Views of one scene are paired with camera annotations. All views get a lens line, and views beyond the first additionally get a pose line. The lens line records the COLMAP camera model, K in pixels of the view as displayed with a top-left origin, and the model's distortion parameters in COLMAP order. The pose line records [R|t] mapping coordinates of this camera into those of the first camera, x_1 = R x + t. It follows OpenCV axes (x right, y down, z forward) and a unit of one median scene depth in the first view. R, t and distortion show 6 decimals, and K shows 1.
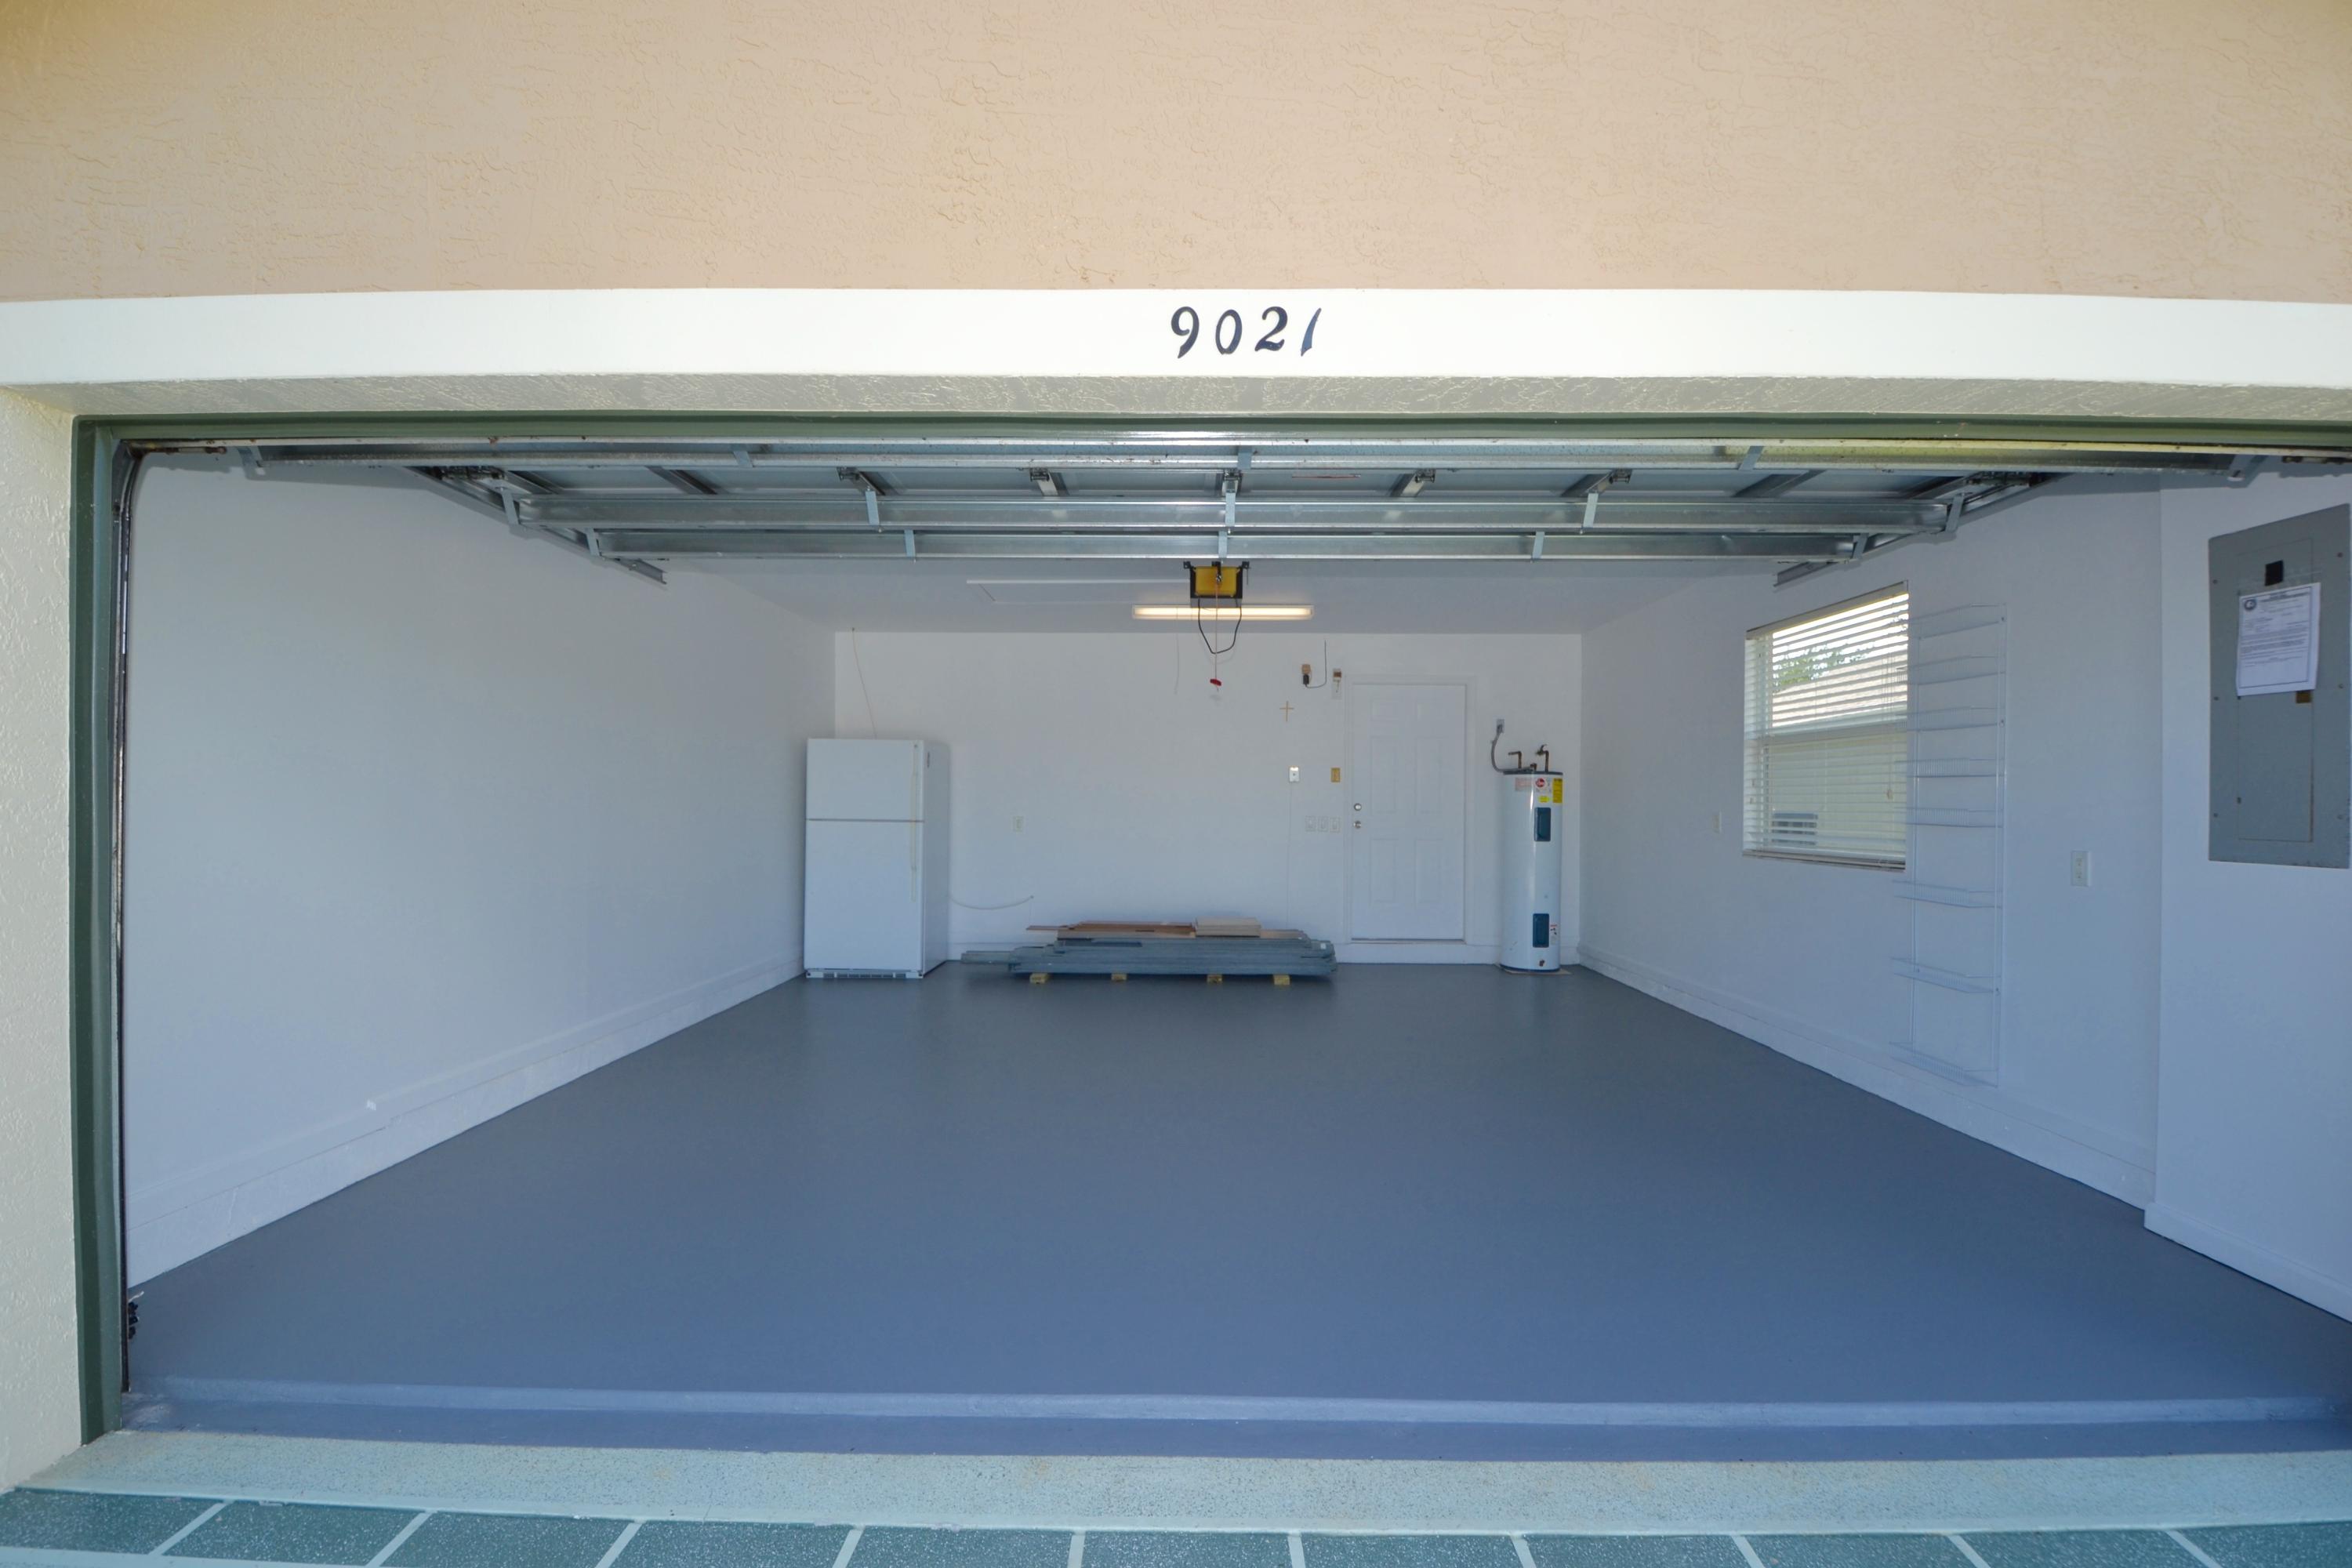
lens RADIAL K [[1017.2, 0, 1177.5], [0, 1017.2, 789.2], [0, 0, 1]] dist [-0.001444, -0.000192]
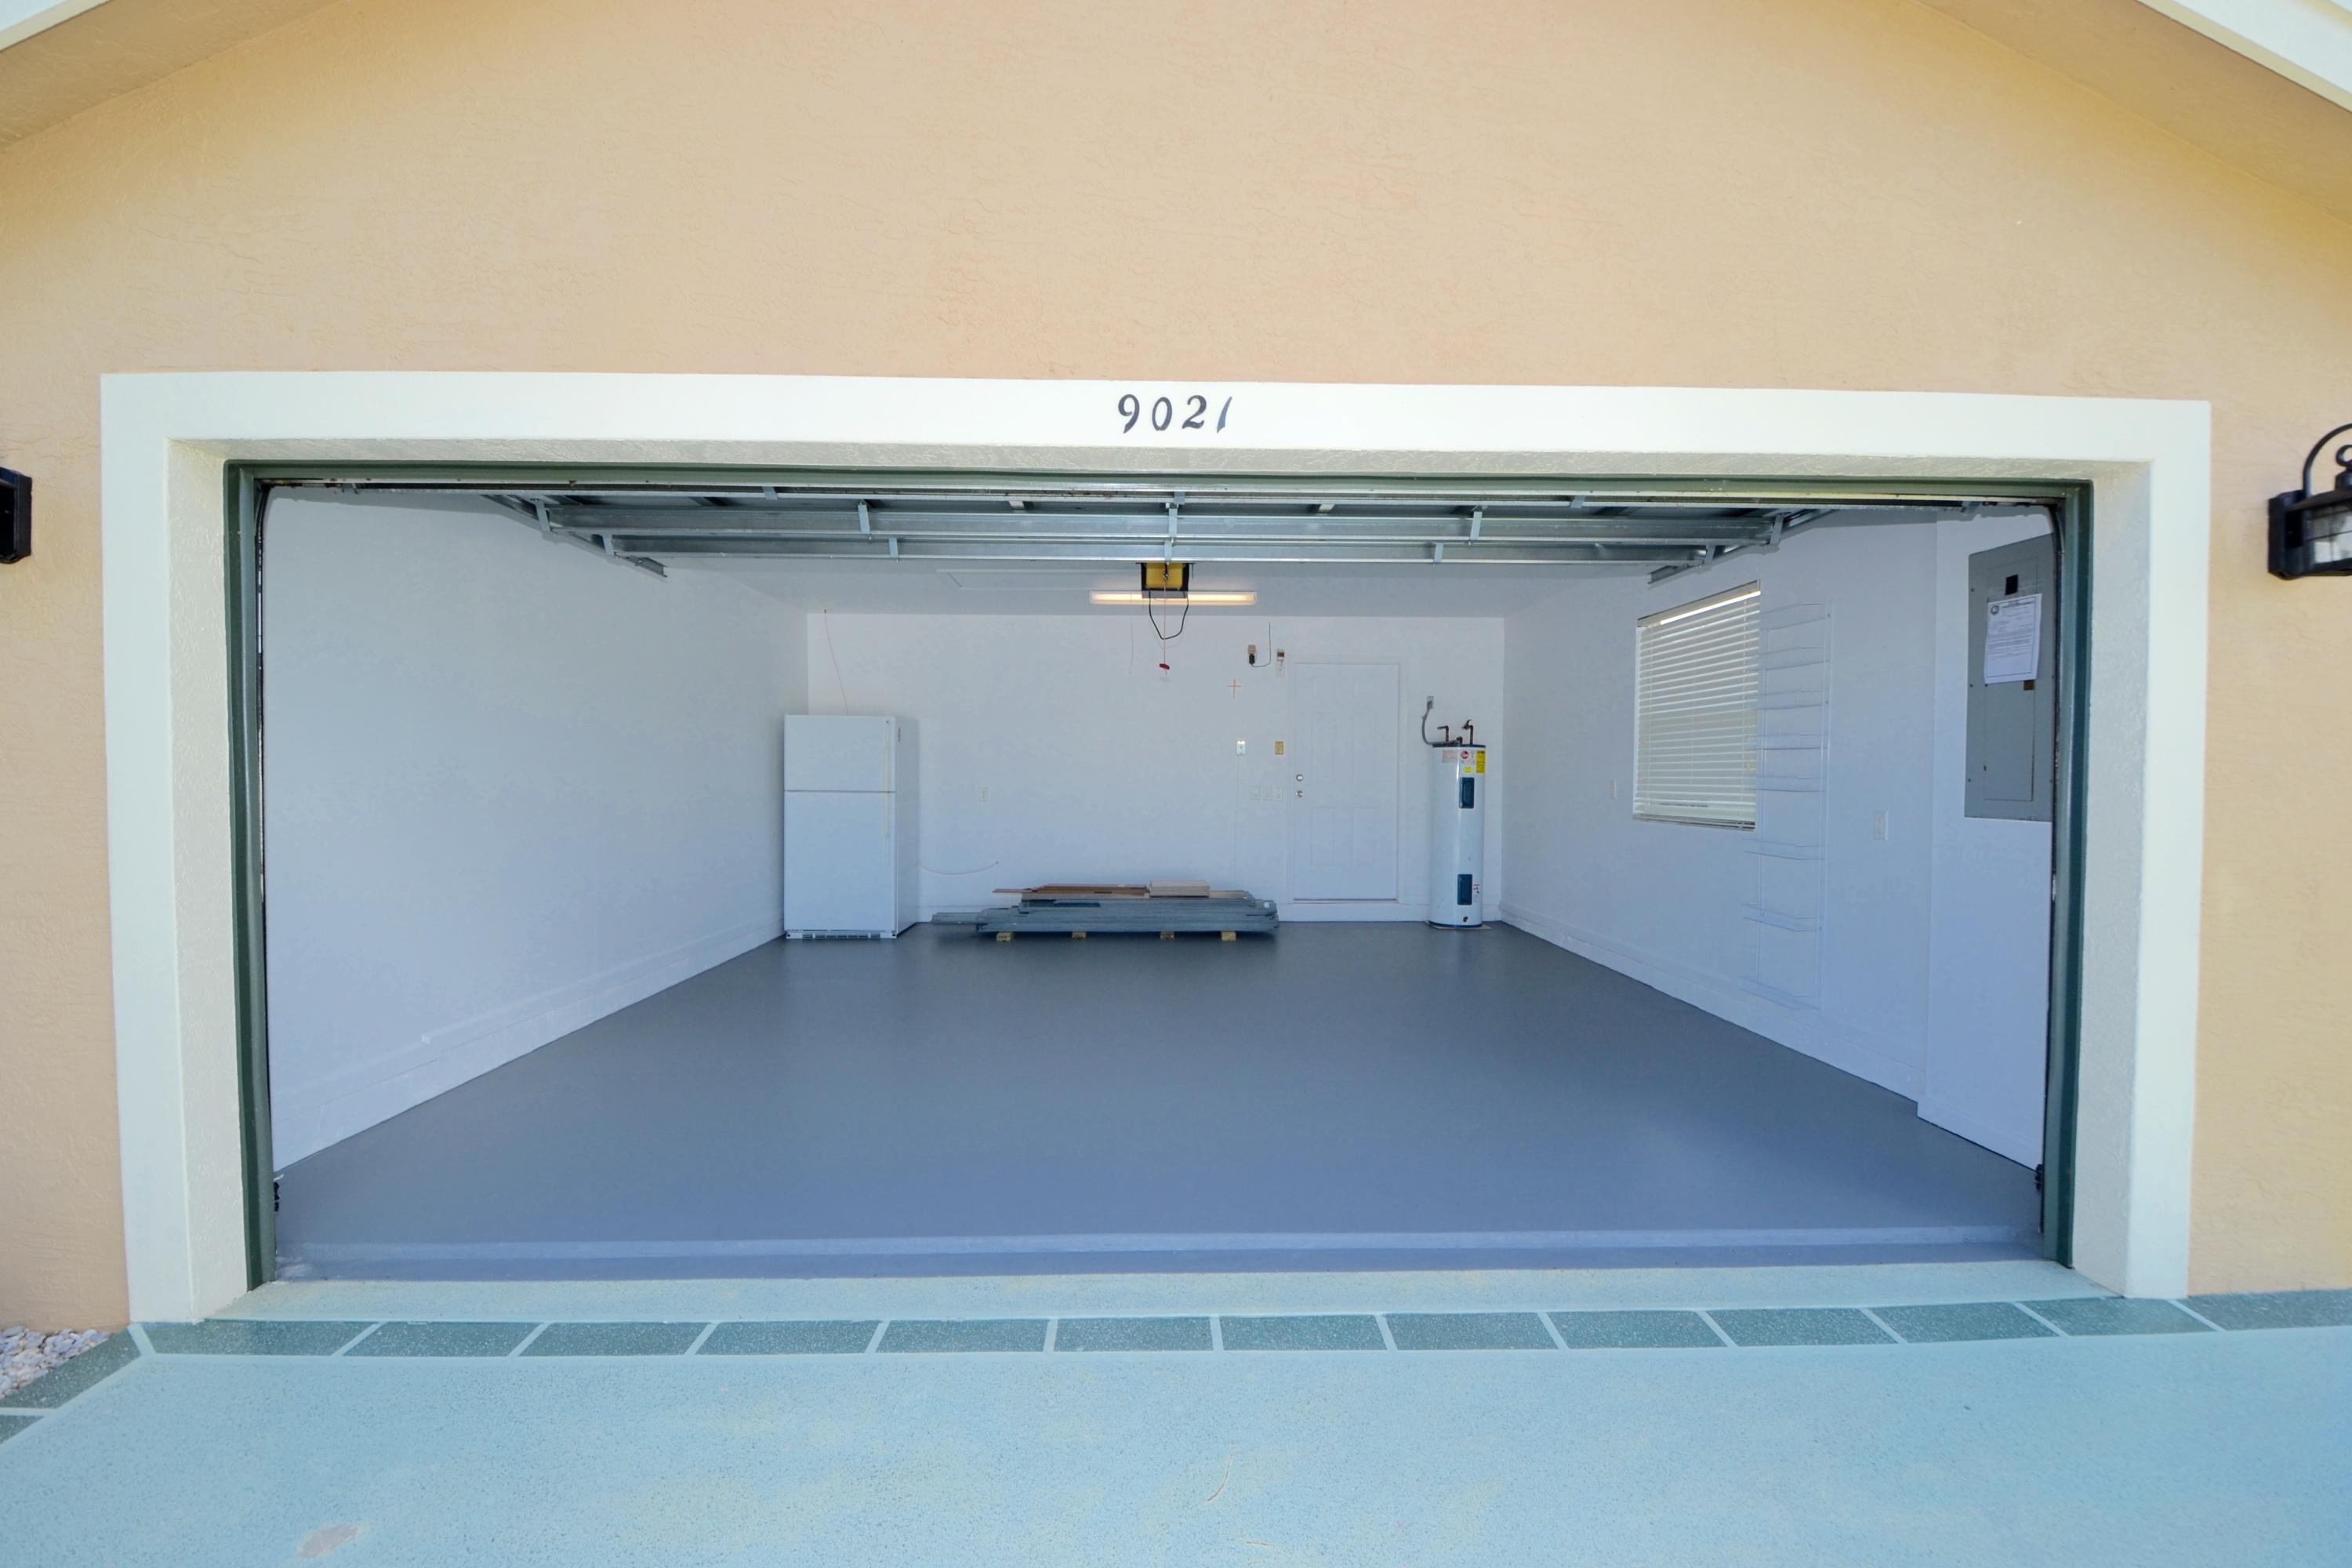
lens RADIAL K [[1013.7, 0, 1172.0], [0, 1013.7, 791.9], [0, 0, 1]] dist [0.004509, 0.000178]
pose [[0.999355, -0.003908, 0.035706, 0.008940], [0.002833, 0.999543, 0.030094, -0.000428], [-0.035807, -0.029974, 0.998909, -0.199386]]
